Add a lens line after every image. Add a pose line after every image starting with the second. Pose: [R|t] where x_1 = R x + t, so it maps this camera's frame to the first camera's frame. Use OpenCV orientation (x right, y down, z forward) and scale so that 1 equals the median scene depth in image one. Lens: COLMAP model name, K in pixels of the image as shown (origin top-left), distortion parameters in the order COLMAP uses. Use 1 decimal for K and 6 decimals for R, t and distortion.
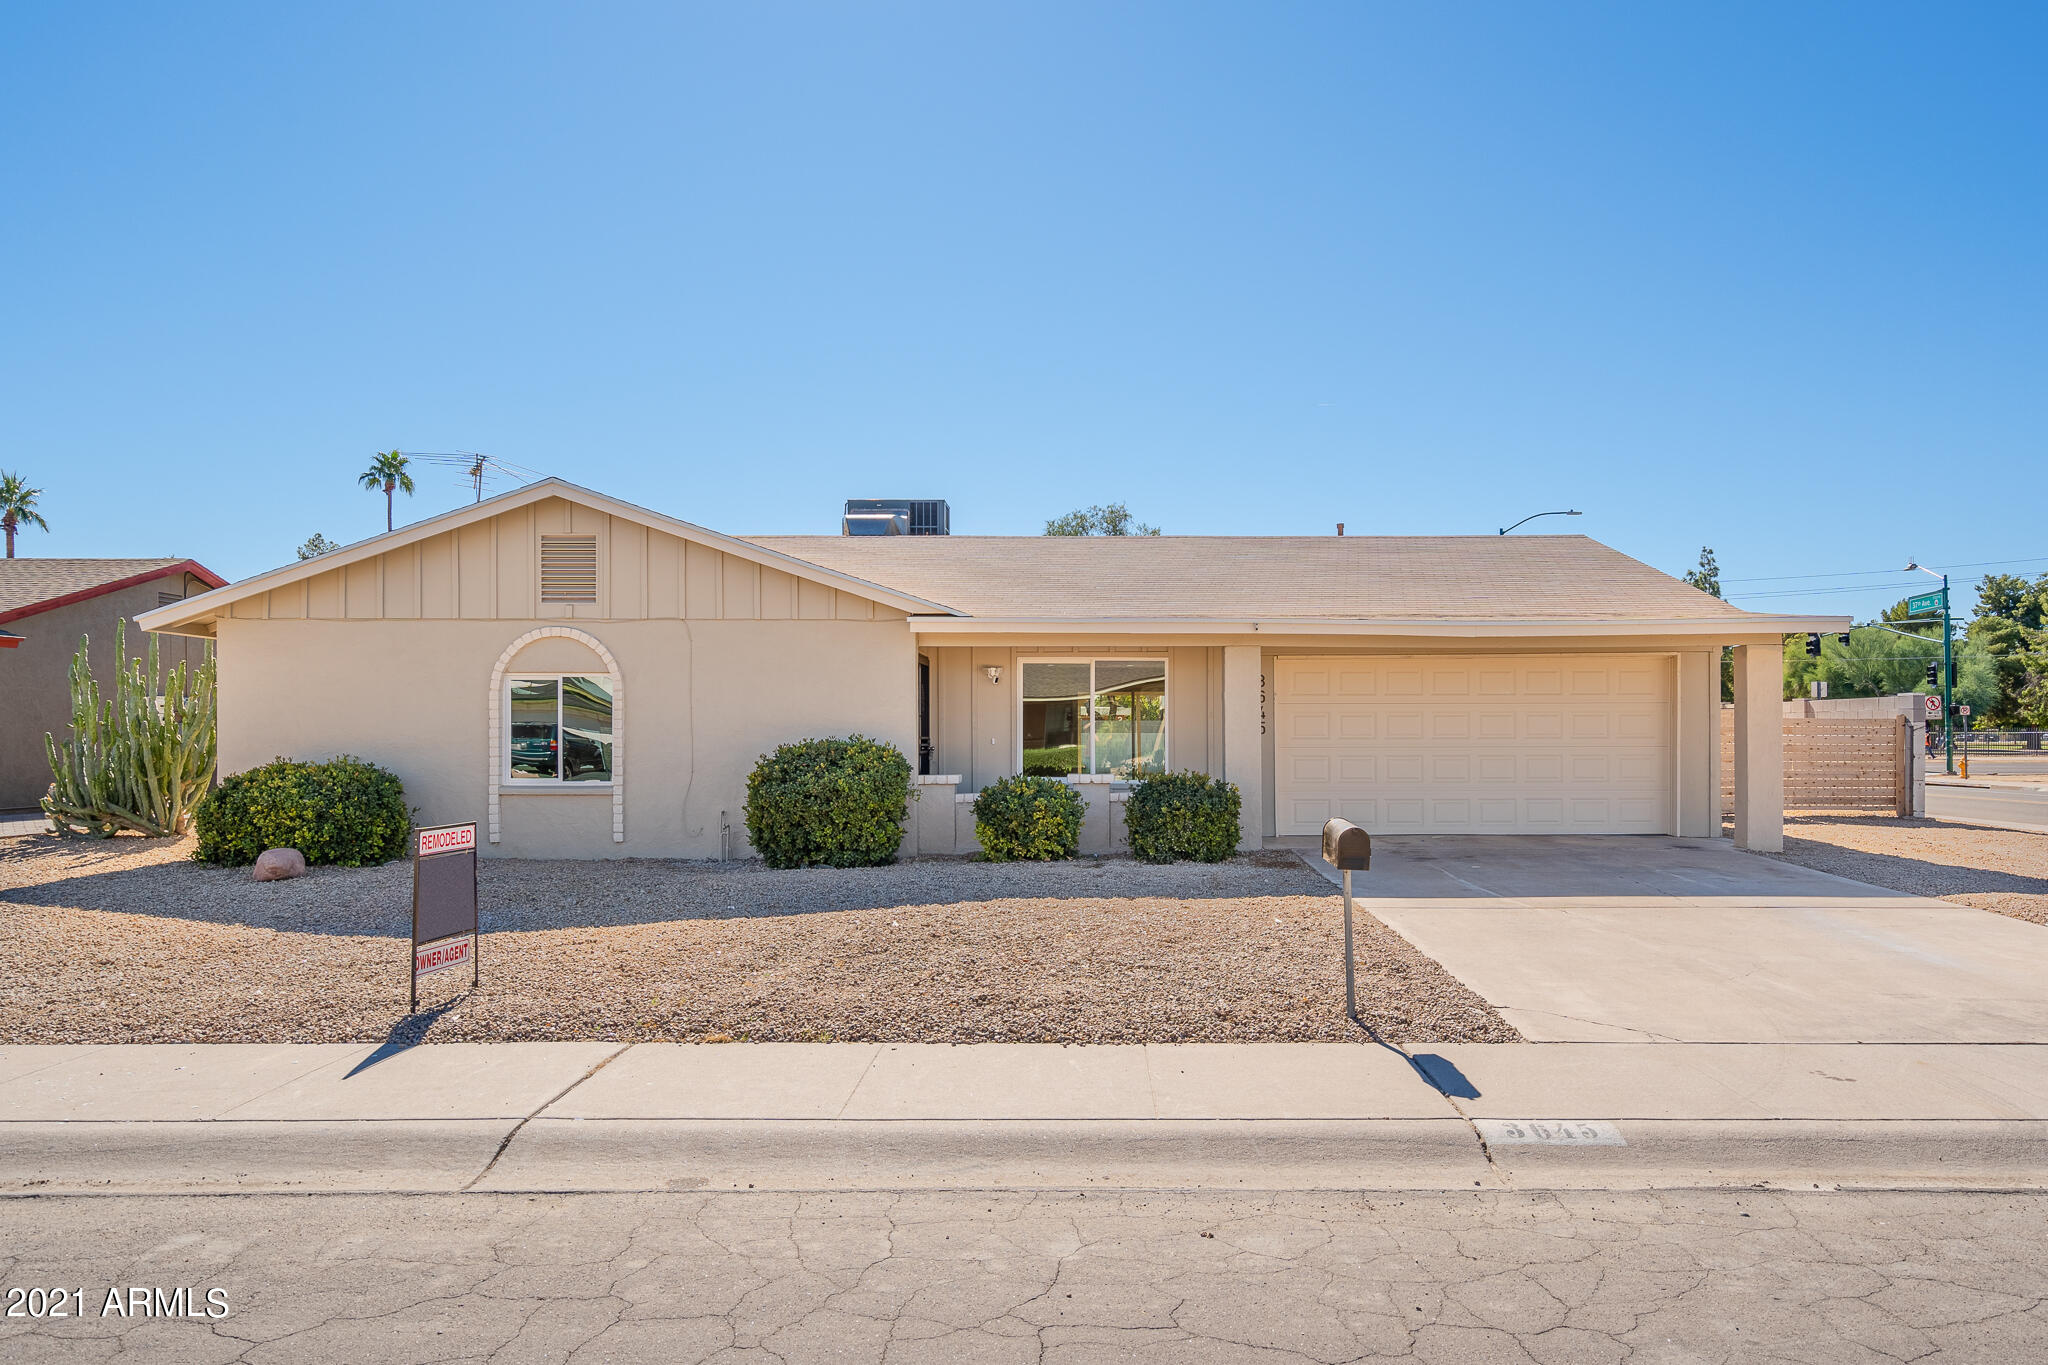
lens RADIAL K [[1230.1, 0, 1024.0], [0, 1230.1, 682.5], [0, 0, 1]] dist [-0.047008, -0.000331]
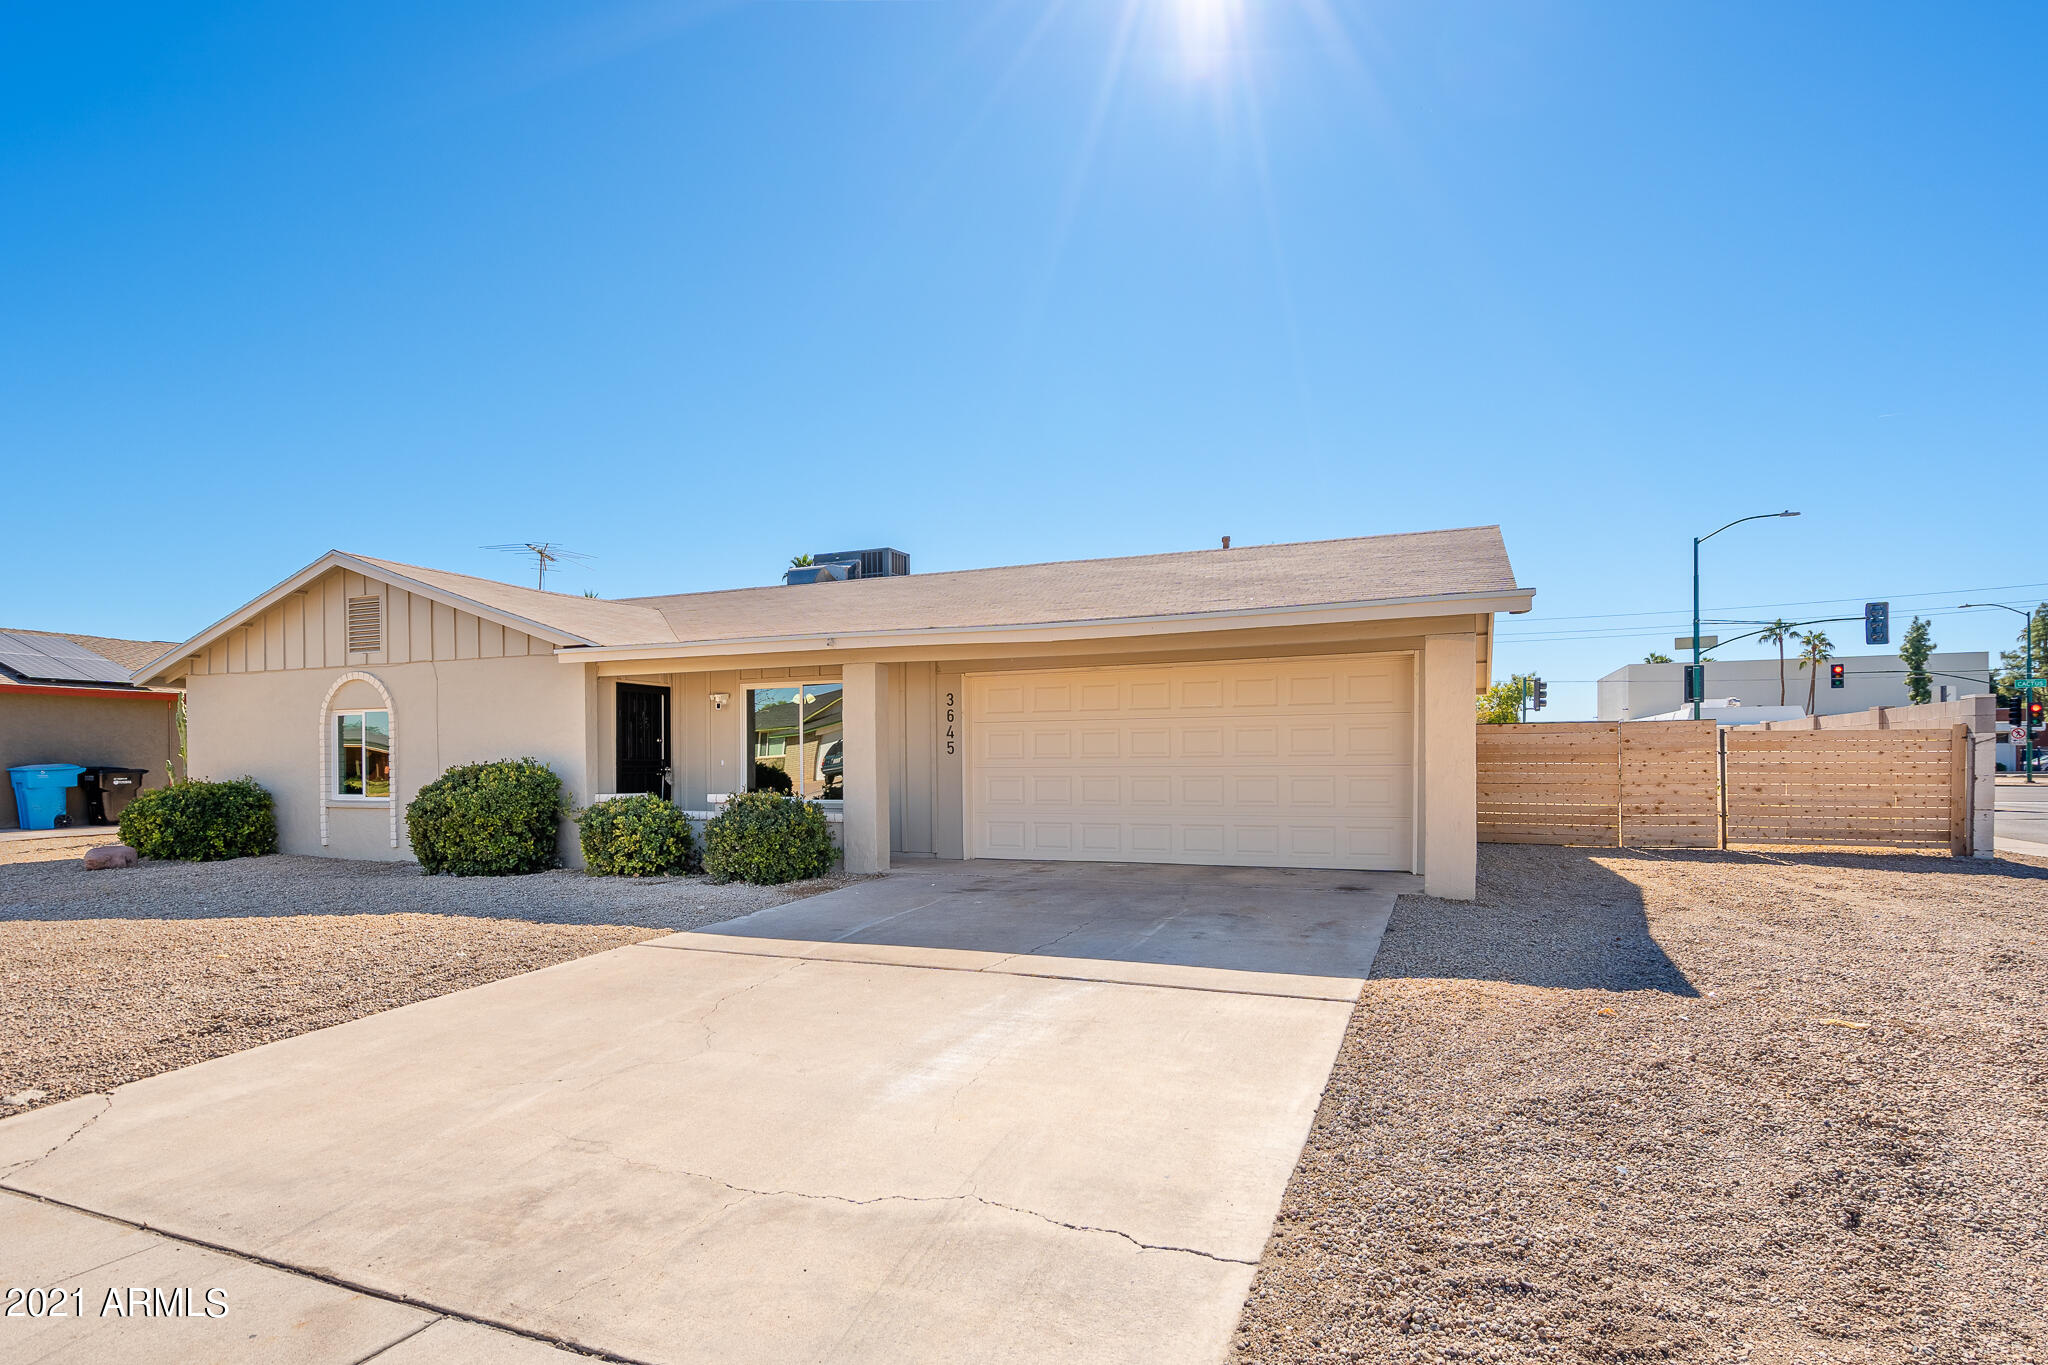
lens RADIAL K [[1002.3, 0, 1027.8], [0, 1002.3, 749.1], [0, 0, 1]] dist [-0.041146, 0.000555]
pose [[0.931316, -0.010504, -0.364061, 0.606359], [0.022038, 0.999378, 0.027542, 0.019870], [0.363545, -0.033674, 0.930968, 0.320599]]
